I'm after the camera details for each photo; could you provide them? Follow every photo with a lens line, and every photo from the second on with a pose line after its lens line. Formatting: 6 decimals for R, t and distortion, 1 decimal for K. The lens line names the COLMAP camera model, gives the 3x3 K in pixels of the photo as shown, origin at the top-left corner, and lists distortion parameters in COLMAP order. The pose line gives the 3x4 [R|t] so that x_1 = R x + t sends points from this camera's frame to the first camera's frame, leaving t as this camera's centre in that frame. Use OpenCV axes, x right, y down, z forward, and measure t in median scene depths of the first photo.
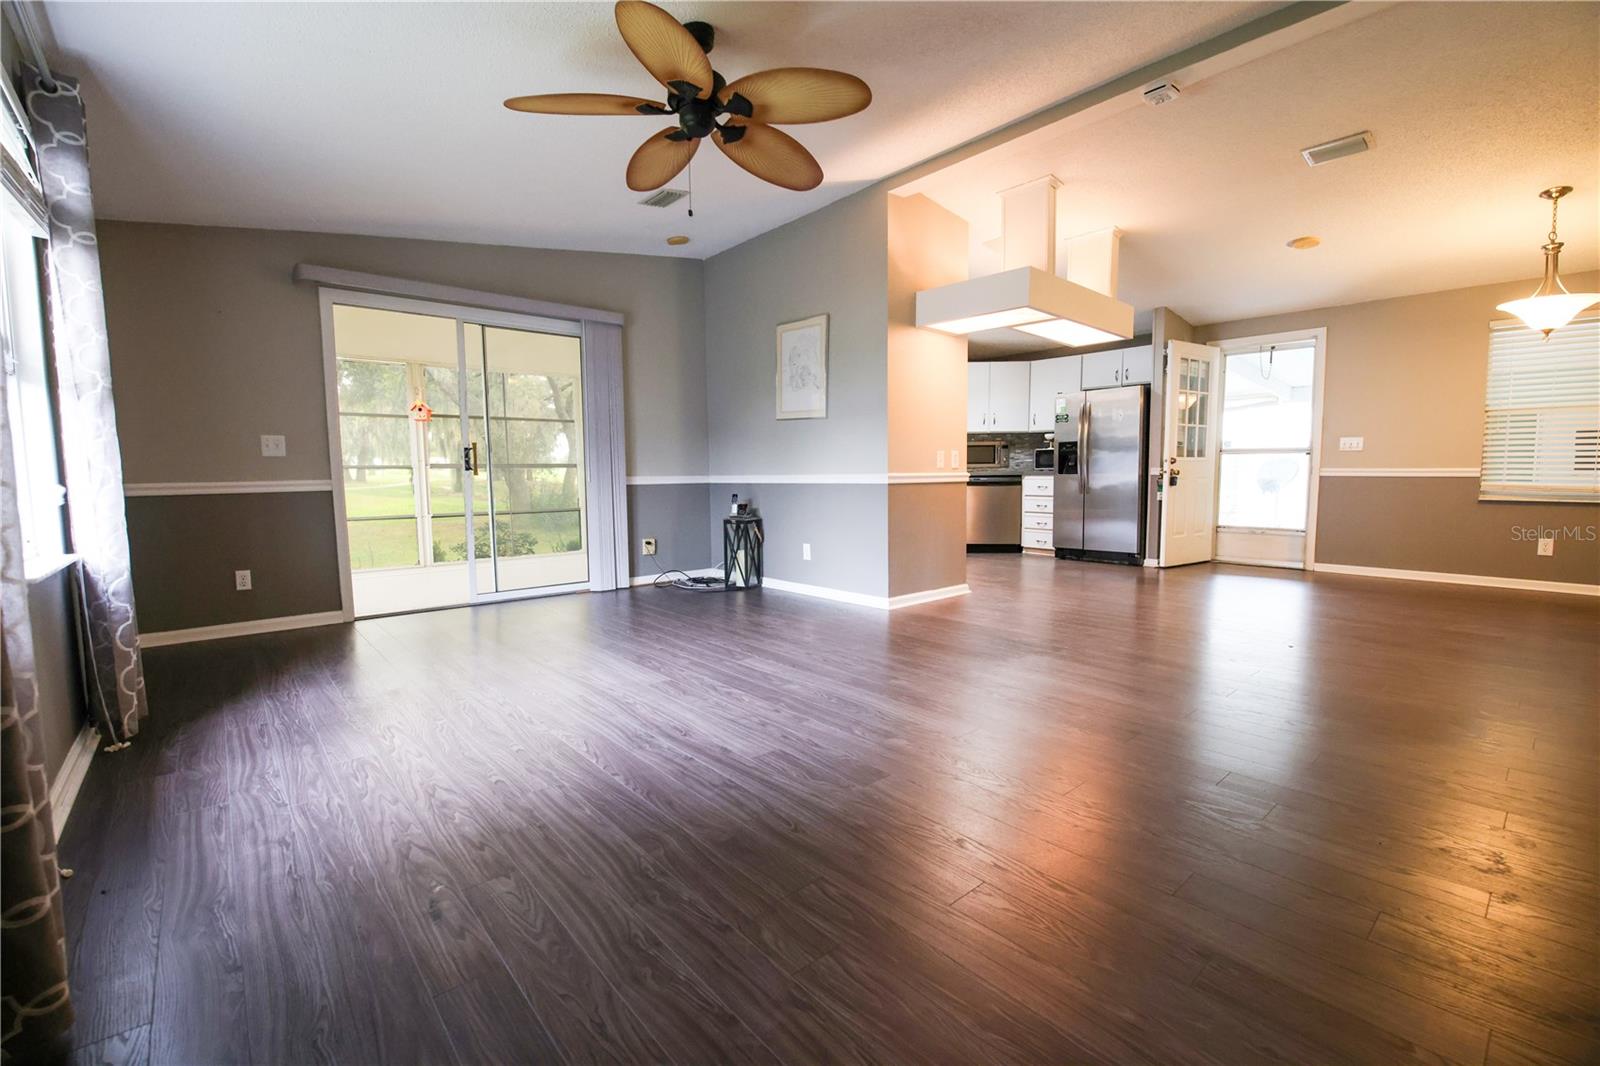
lens RADIAL K [[686.2, 0, 803.9], [0, 686.2, 532.0], [0, 0, 1]] dist [-0.009247, -0.004047]
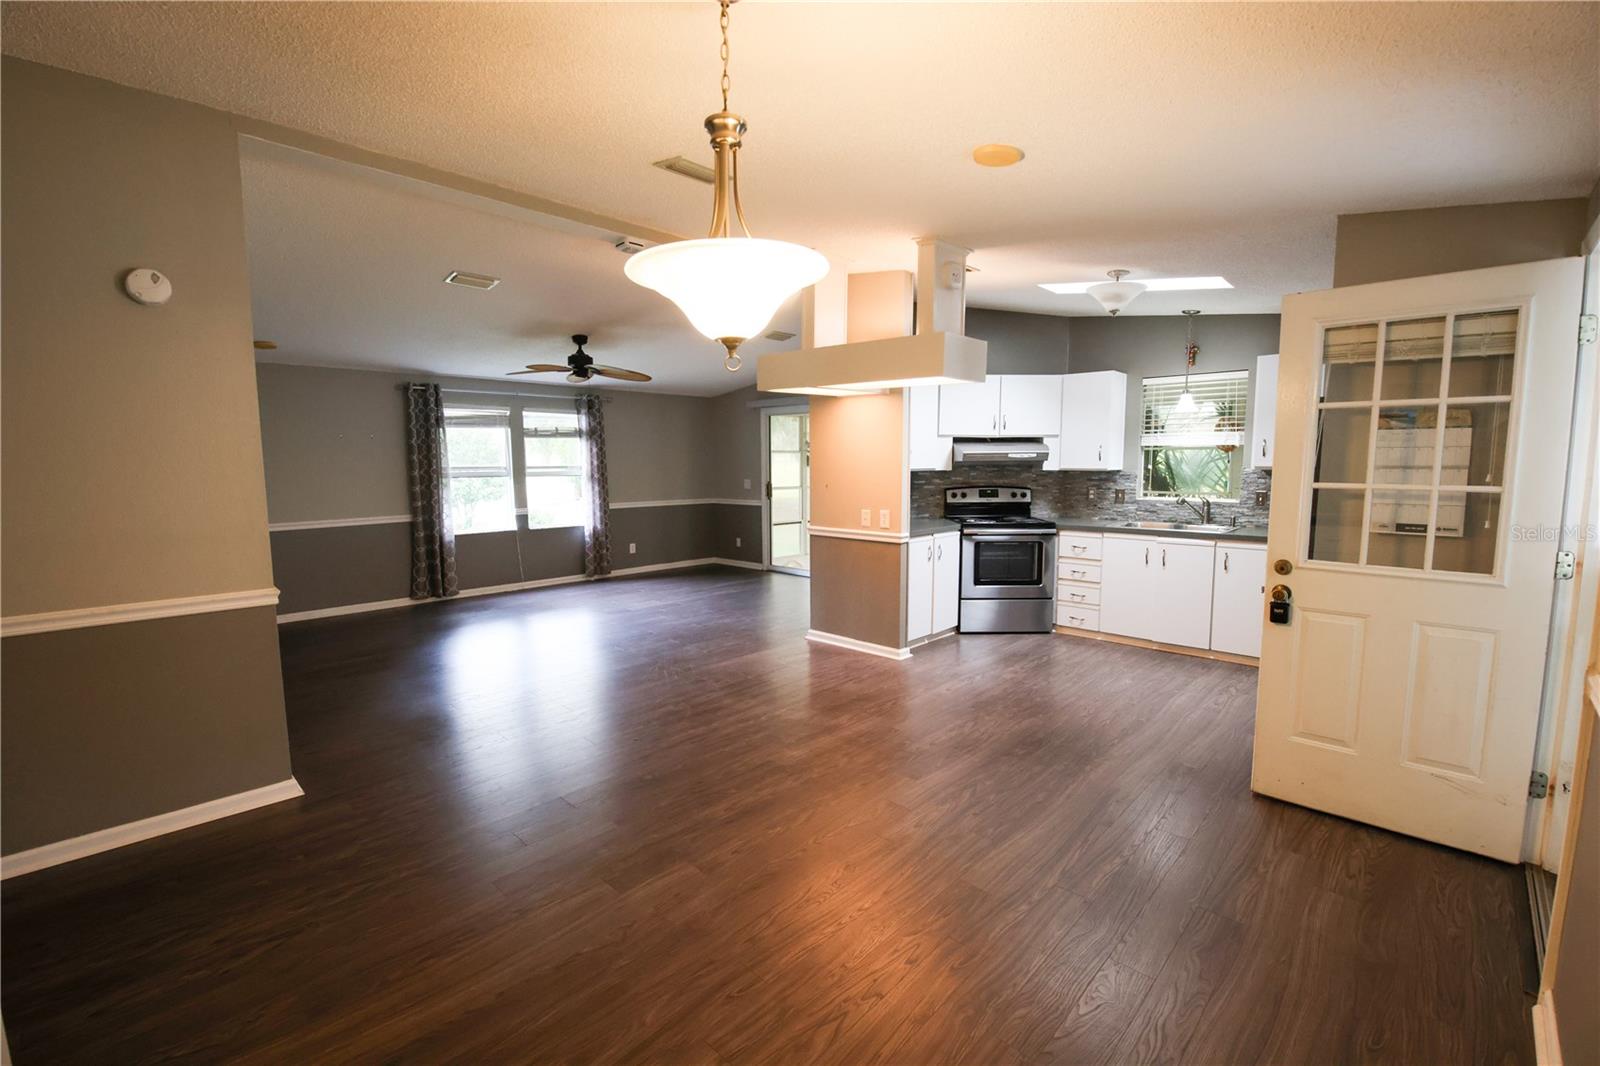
lens RADIAL K [[686.2, 0, 795.0], [0, 686.2, 534.4], [0, 0, 1]] dist [-0.009247, -0.004047]
pose [[0.082684, 0.117037, -0.989680, 1.068271], [-0.083292, 0.990417, 0.110165, -0.163299], [0.993089, 0.073323, 0.091640, 0.706508]]
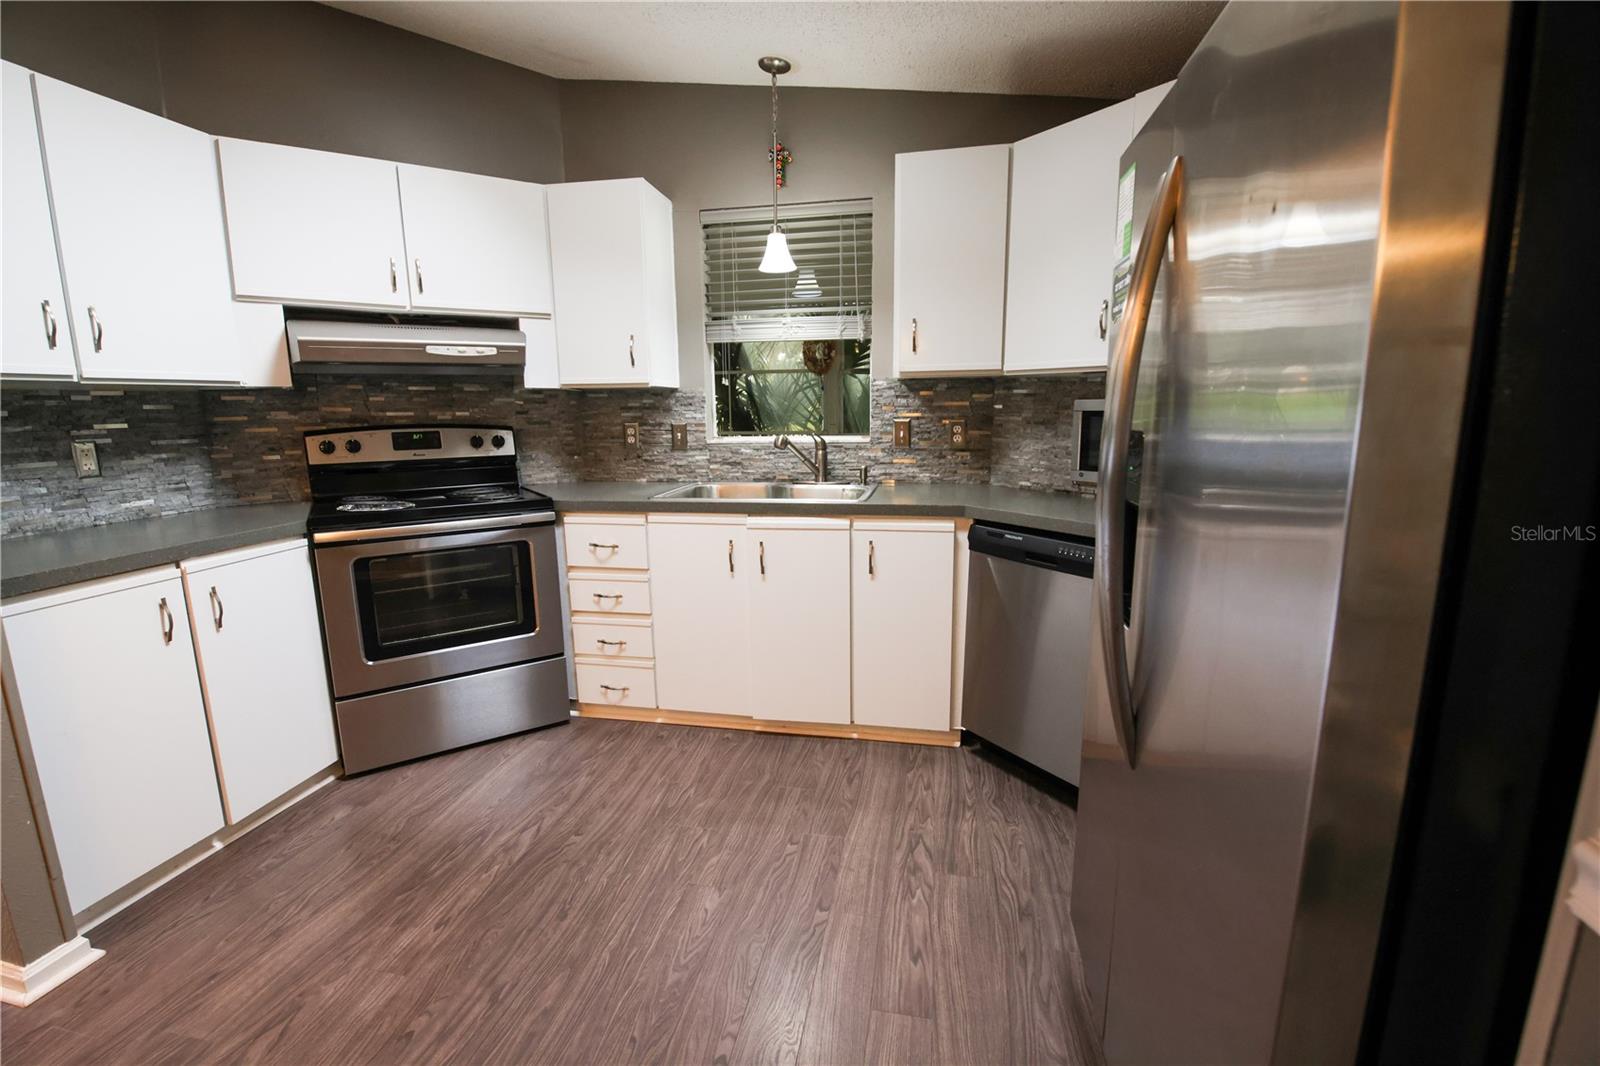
lens RADIAL K [[686.2, 0, 792.0], [0, 686.2, 537.3], [0, 0, 1]] dist [-0.009247, -0.004047]
pose [[0.601530, 0.151410, -0.784371, 0.579257], [-0.064153, 0.987859, 0.141491, -0.151934], [0.796270, -0.034791, 0.603940, 1.020748]]
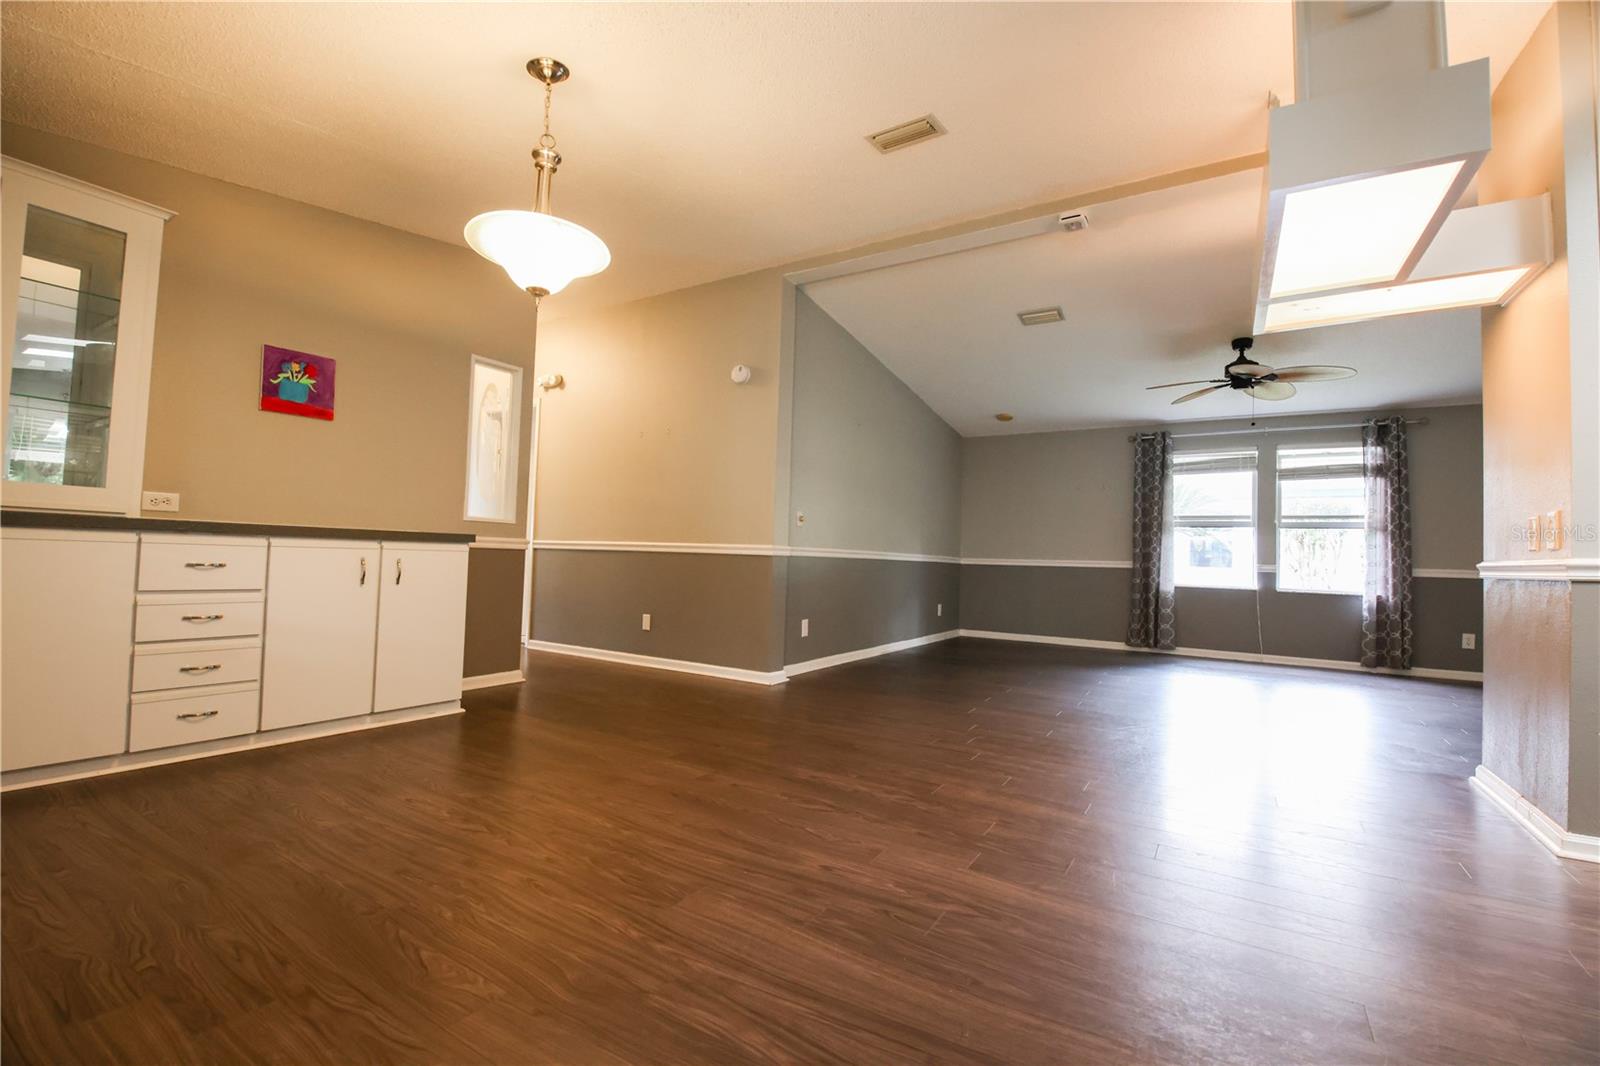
lens RADIAL K [[686.2, 0, 797.1], [0, 686.2, 536.0], [0, 0, 1]] dist [-0.009247, -0.004047]
pose [[-0.959907, -0.030680, -0.278636, 0.733125], [-0.047566, 0.997405, 0.054045, -0.091065], [0.276255, 0.065132, -0.958875, 1.153416]]
